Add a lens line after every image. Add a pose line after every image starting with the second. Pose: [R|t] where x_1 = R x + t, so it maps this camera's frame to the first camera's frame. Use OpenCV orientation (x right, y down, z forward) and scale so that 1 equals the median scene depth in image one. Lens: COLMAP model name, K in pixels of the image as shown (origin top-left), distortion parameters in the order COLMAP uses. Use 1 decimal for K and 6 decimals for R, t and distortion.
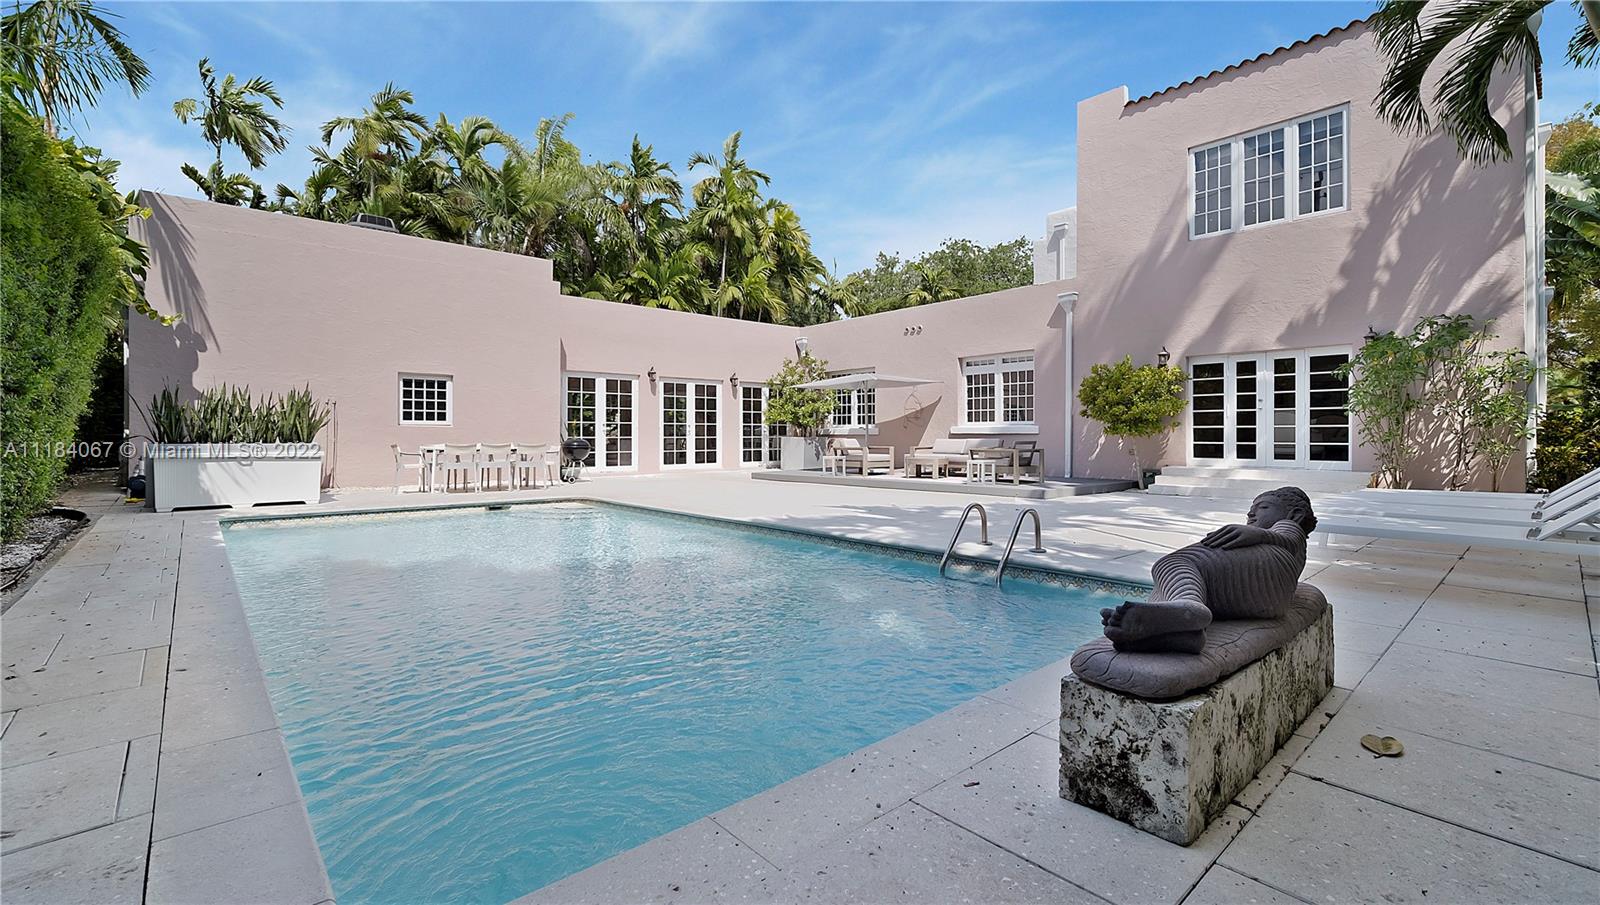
lens RADIAL K [[657.1, 0, 815.1], [0, 657.1, 463.5], [0, 0, 1]] dist [-0.001110, -0.000330]
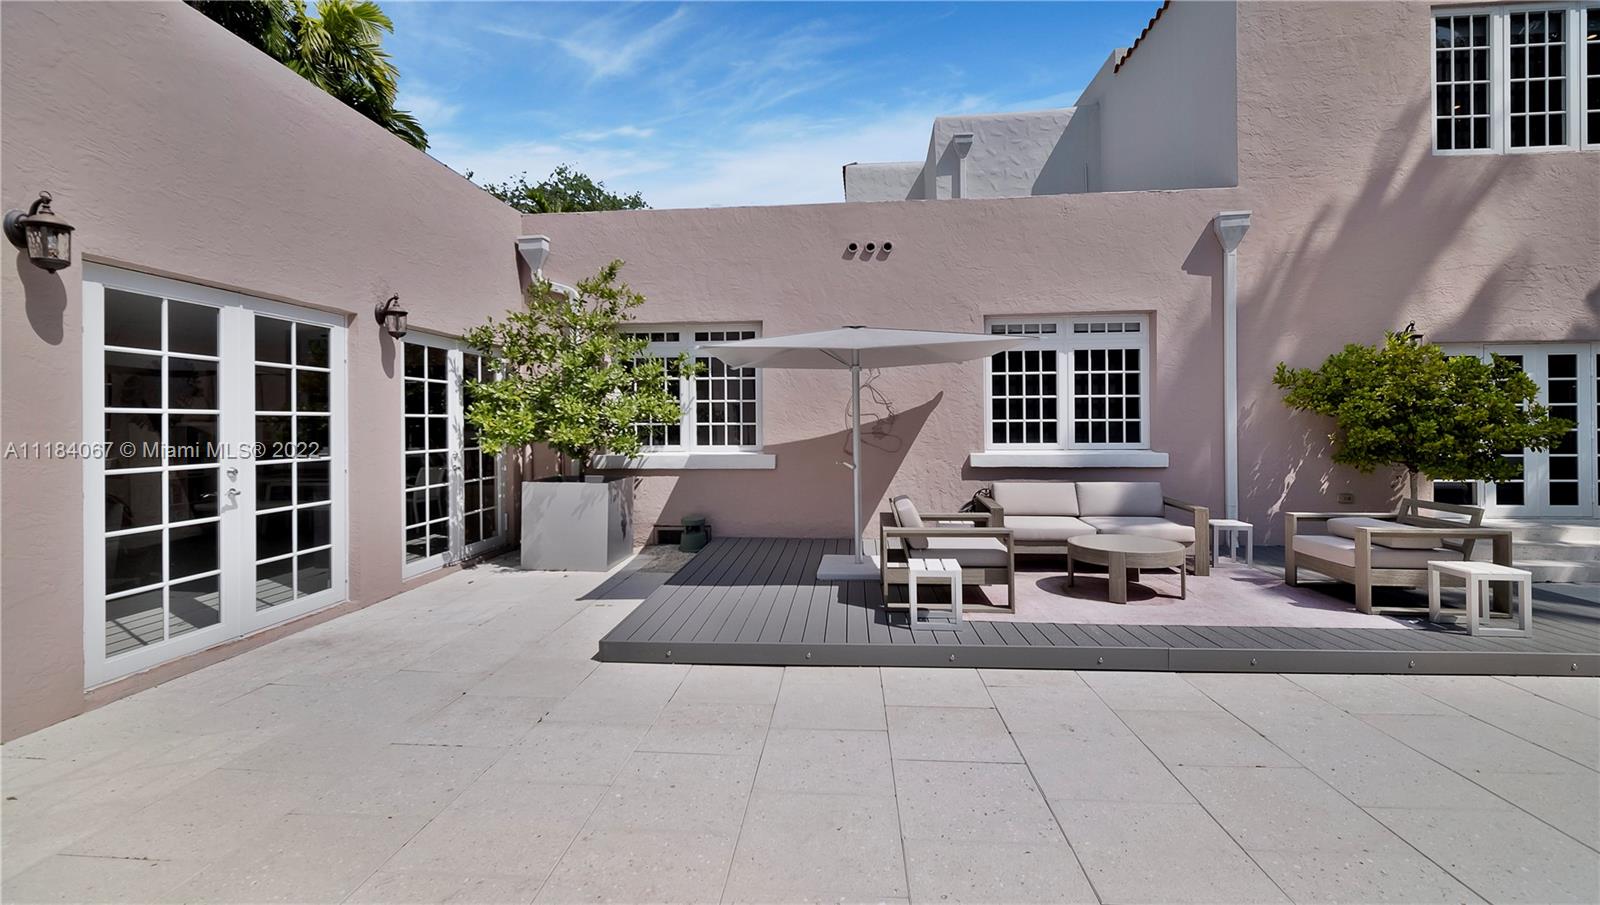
lens RADIAL K [[657.1, 0, 797.7], [0, 657.1, 425.4], [0, 0, 1]] dist [-0.001110, -0.000330]
pose [[0.743341, -0.003906, 0.668901, -0.224438], [0.034907, 0.998847, -0.032959, -0.067188], [-0.668001, 0.047849, 0.742620, 0.743298]]
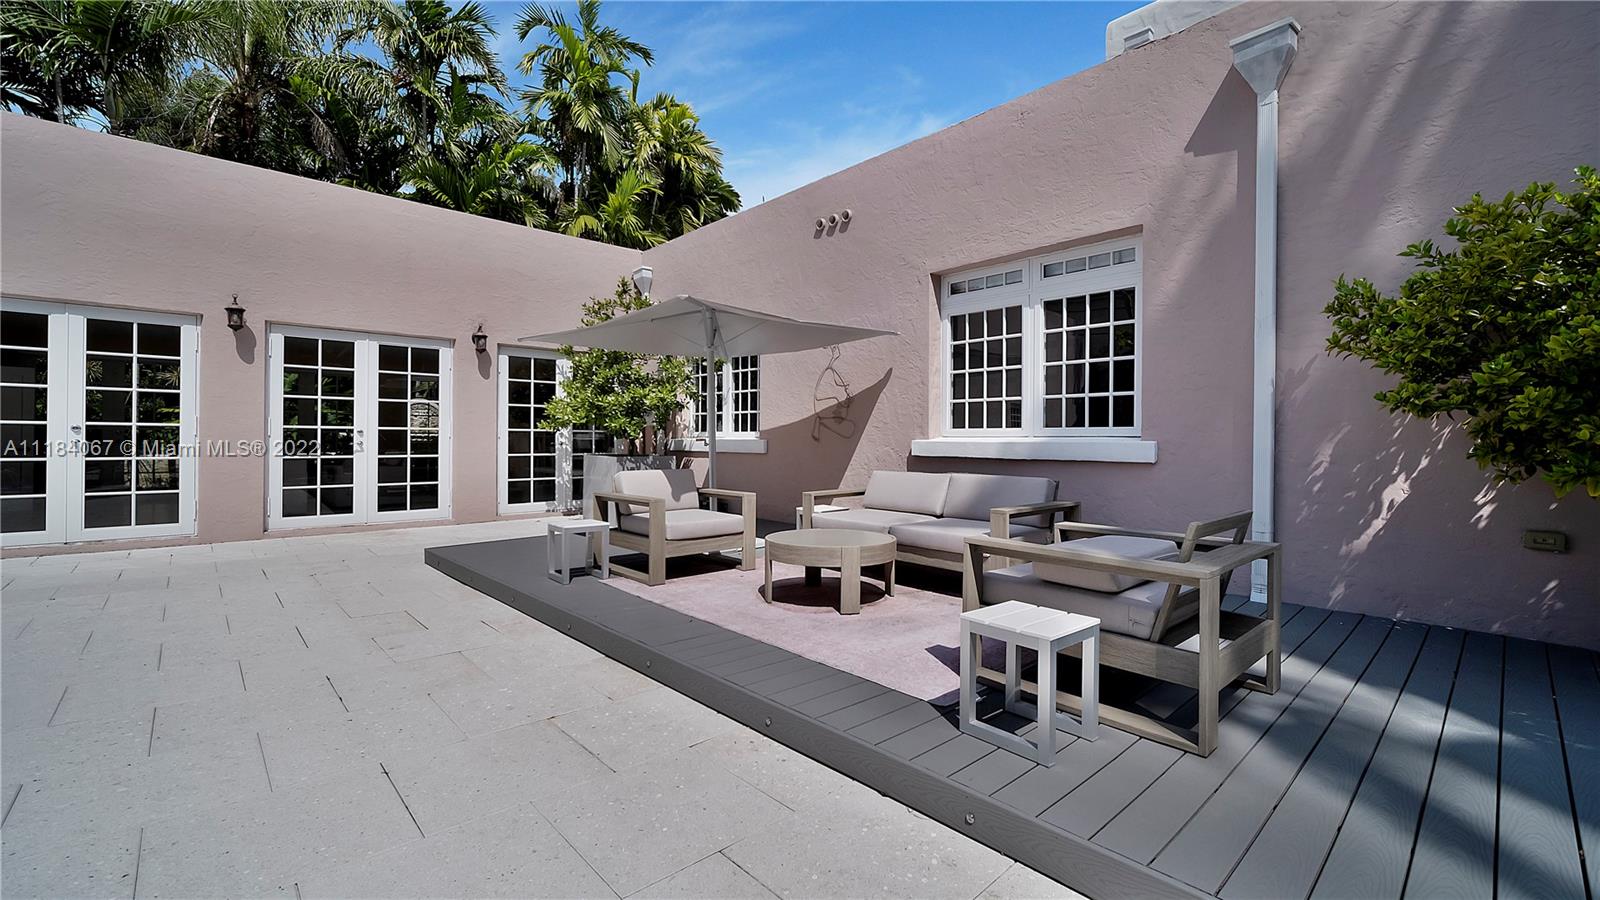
lens RADIAL K [[647.8, 0, 801.7], [0, 647.8, 449.2], [0, 0, 1]] dist [-0.002853, 0.000290]
pose [[0.999967, 0.007994, -0.001115, 0.141151], [-0.008023, 0.999528, -0.029659, -0.038180], [0.000877, 0.029667, 0.999559, 0.607572]]
